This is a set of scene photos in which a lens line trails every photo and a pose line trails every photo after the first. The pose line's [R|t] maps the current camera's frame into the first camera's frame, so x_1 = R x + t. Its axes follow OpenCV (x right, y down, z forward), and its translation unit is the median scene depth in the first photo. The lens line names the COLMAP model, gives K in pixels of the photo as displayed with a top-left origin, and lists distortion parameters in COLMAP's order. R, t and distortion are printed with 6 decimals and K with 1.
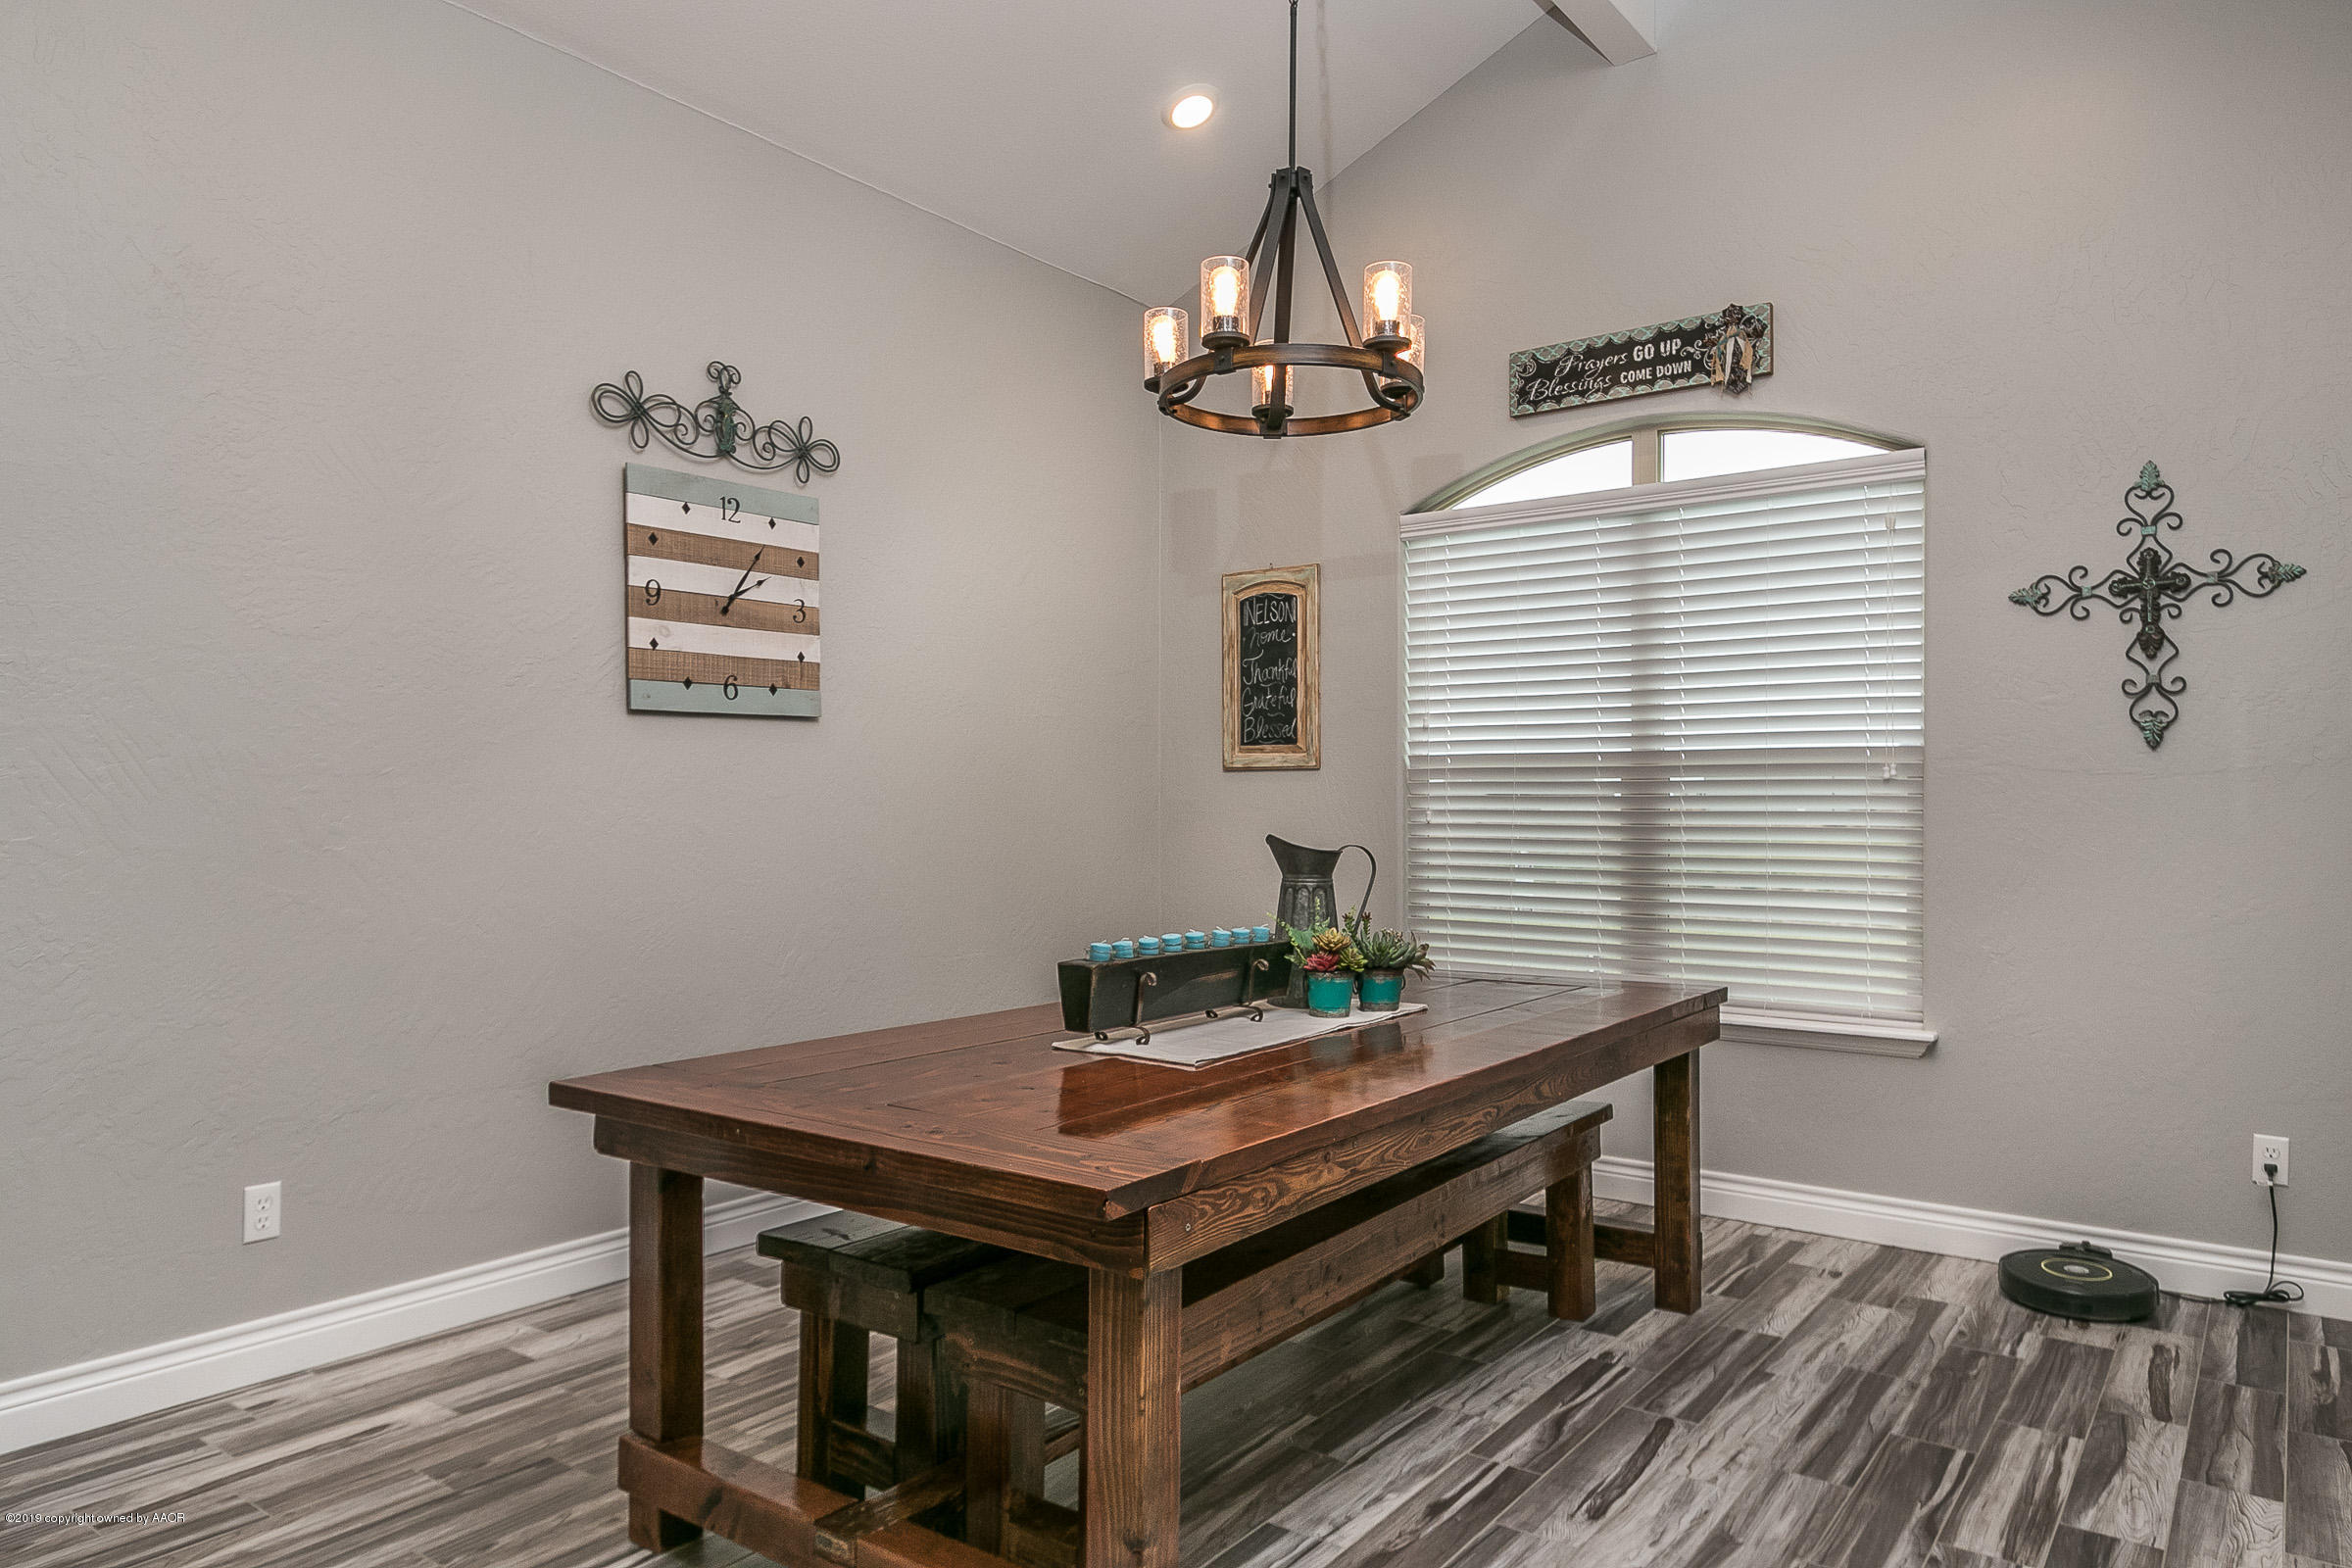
lens RADIAL K [[1505.8, 0, 1181.8], [0, 1505.8, 789.7], [0, 0, 1]] dist [0.021416, -0.000170]
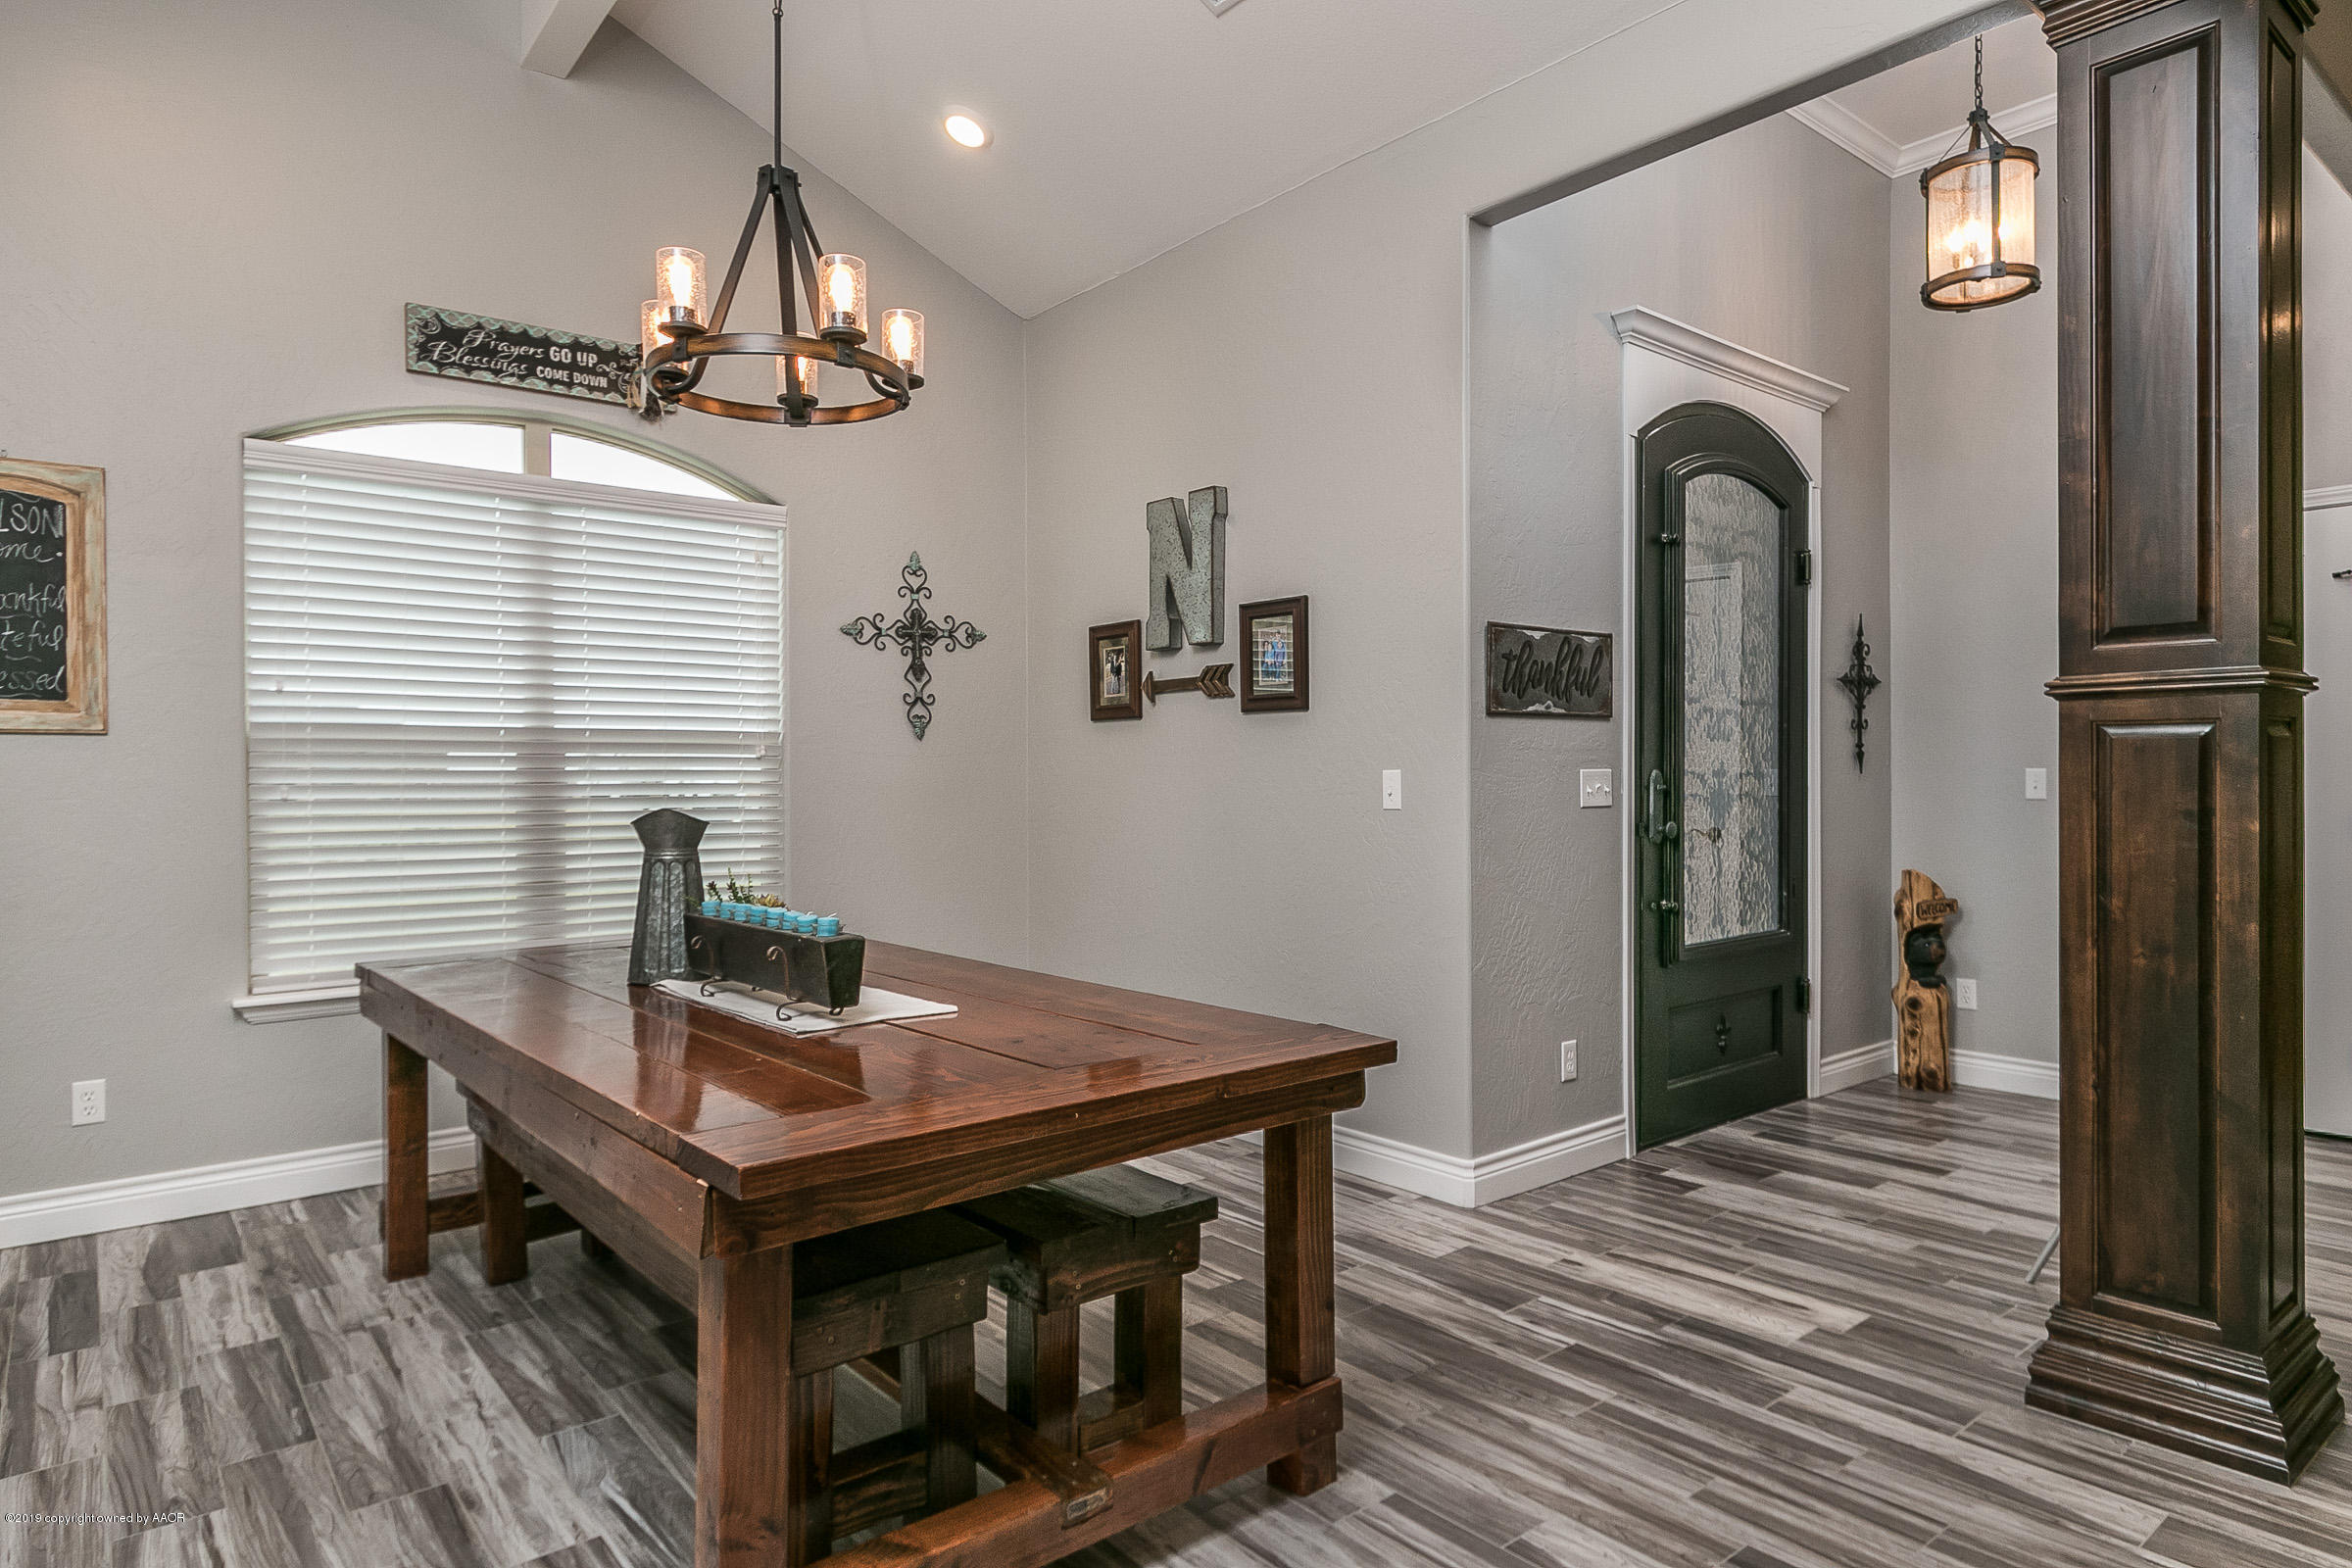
lens RADIAL K [[1355.6, 0, 1181.1], [0, 1355.6, 779.2], [0, 0, 1]] dist [-0.003813, -0.000502]
pose [[0.241707, -0.004369, 0.970339, -0.528682], [-0.004705, 0.999973, 0.005675, 0.003402], [-0.970338, -0.005937, 0.241680, 0.347694]]
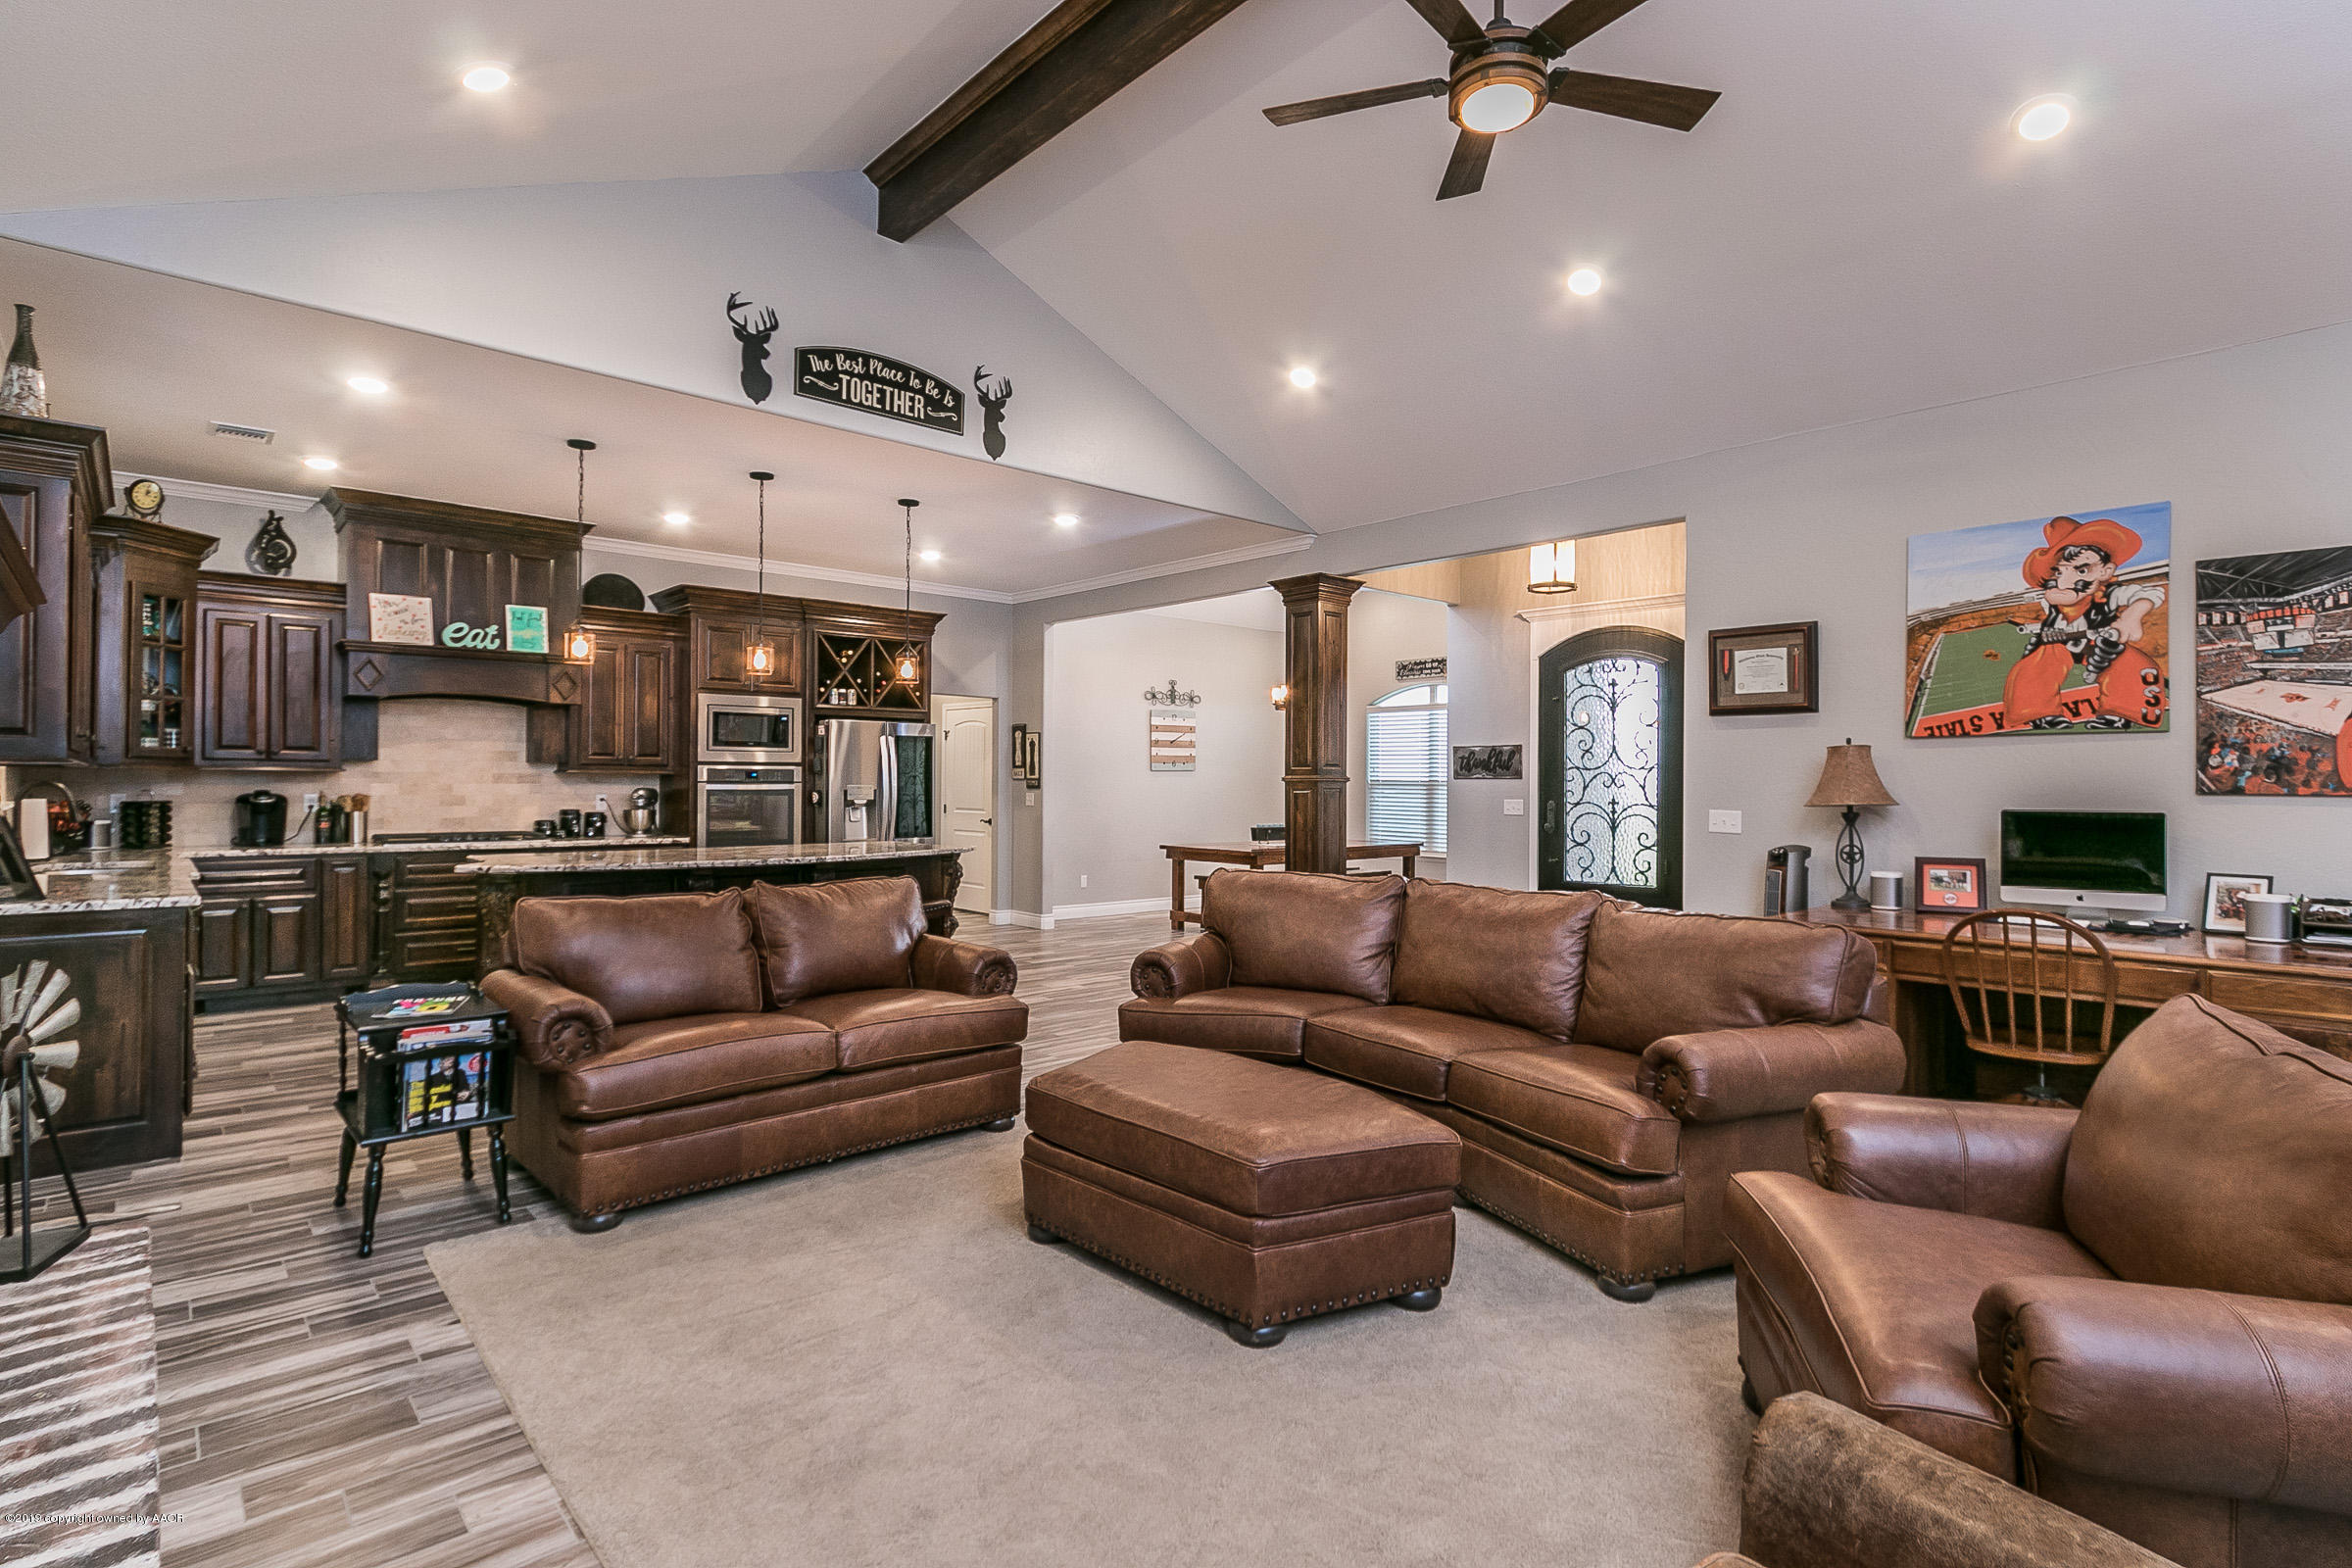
lens RADIAL K [[1162.2, 0, 1181.7], [0, 1162.2, 772.1], [0, 0, 1]] dist [-0.004456, 0.001739]
pose [[0.980148, 0.003569, -0.198237, 0.283582], [-0.003098, 0.999992, 0.002685, -0.049414], [0.198245, -0.002017, 0.980150, -1.749617]]
